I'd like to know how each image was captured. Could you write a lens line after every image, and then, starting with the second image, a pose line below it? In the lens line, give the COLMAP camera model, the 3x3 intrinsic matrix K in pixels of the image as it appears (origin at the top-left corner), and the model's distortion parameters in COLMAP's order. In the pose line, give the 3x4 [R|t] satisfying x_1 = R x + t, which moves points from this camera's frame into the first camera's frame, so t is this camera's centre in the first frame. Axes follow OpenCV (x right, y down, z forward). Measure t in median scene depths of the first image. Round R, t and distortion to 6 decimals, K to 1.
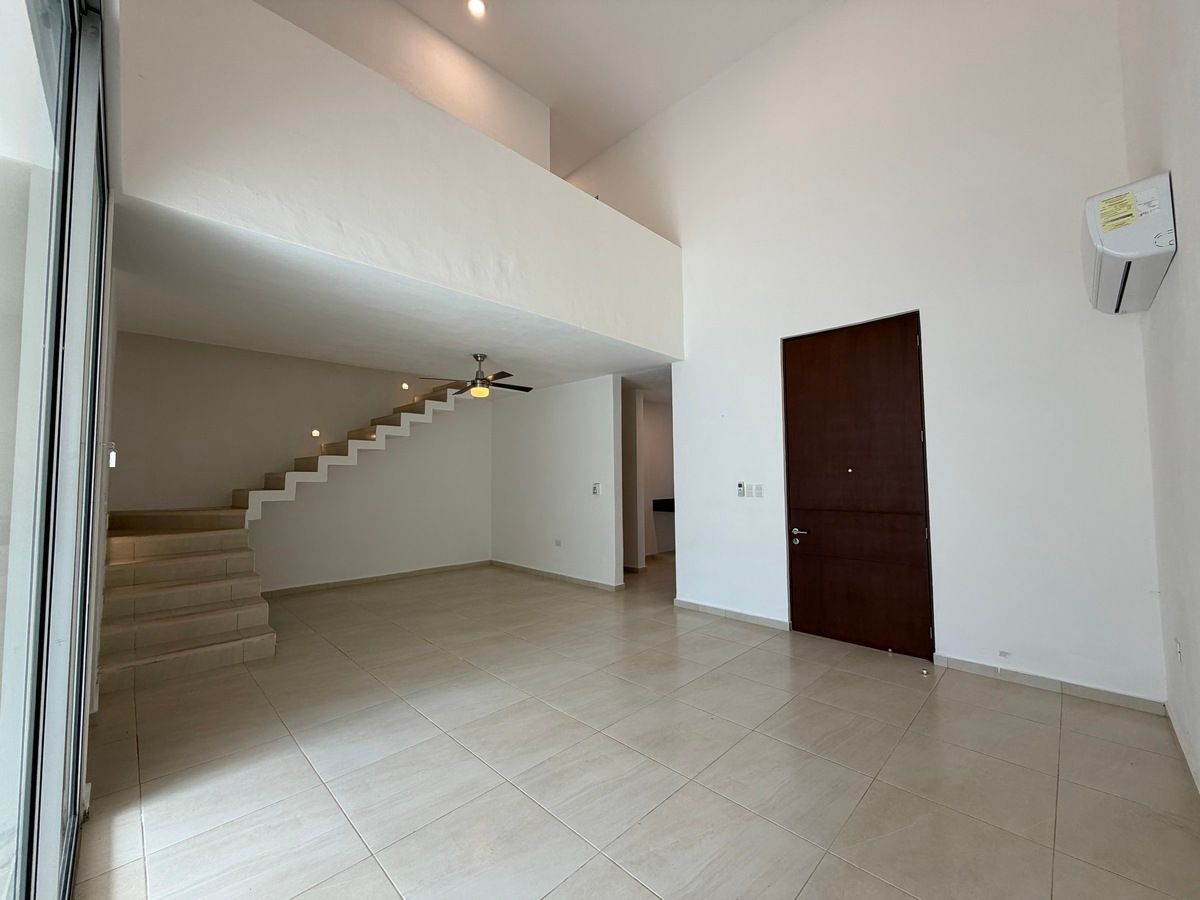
lens RADIAL K [[476.5, 0, 596.9], [0, 476.5, 449.8], [0, 0, 1]] dist [0.001385, -0.000017]
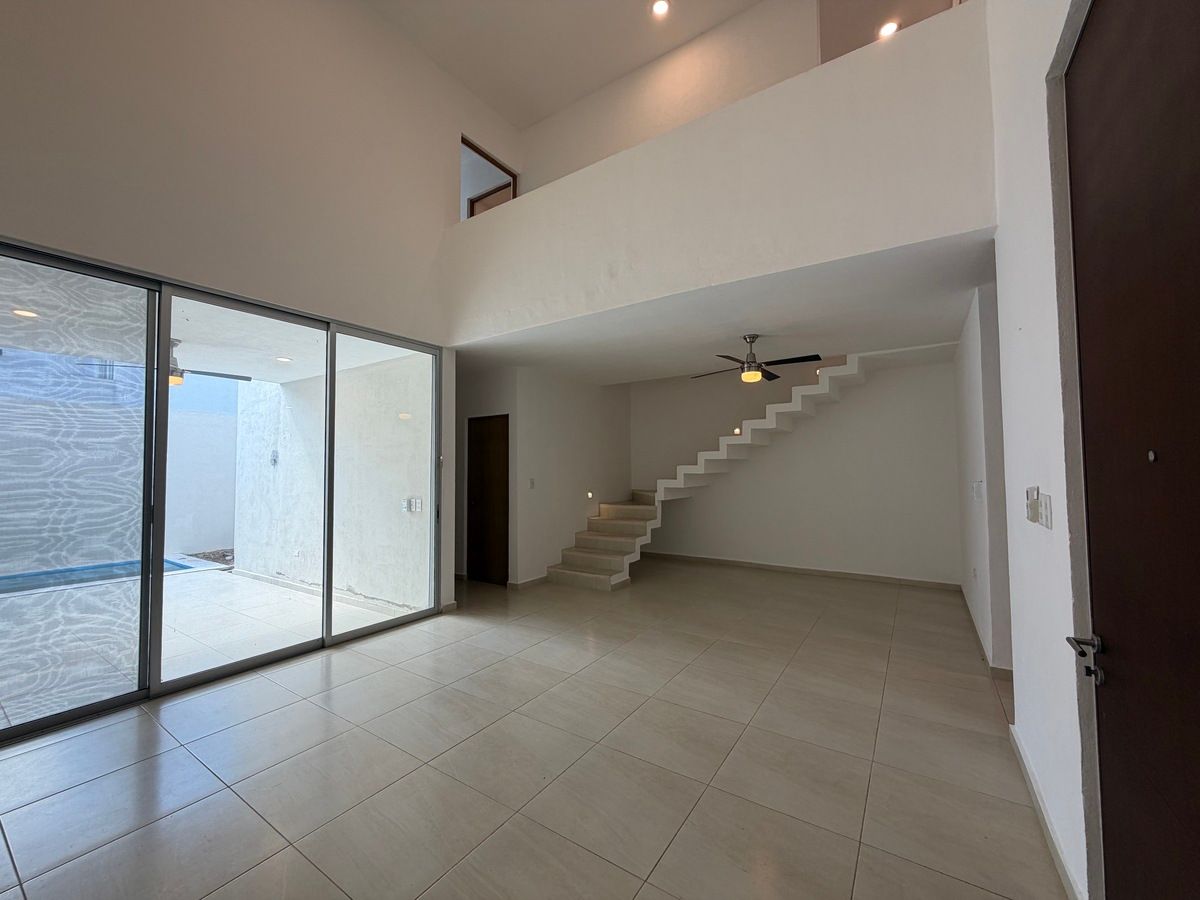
lens RADIAL K [[476.5, 0, 597.9], [0, 476.5, 450.4], [0, 0, 1]] dist [0.001385, -0.000017]
pose [[0.198999, -0.032994, -0.979444, 0.655208], [0.058017, 0.998077, -0.021834, 0.023439], [0.978281, -0.052480, 0.200530, 0.588707]]
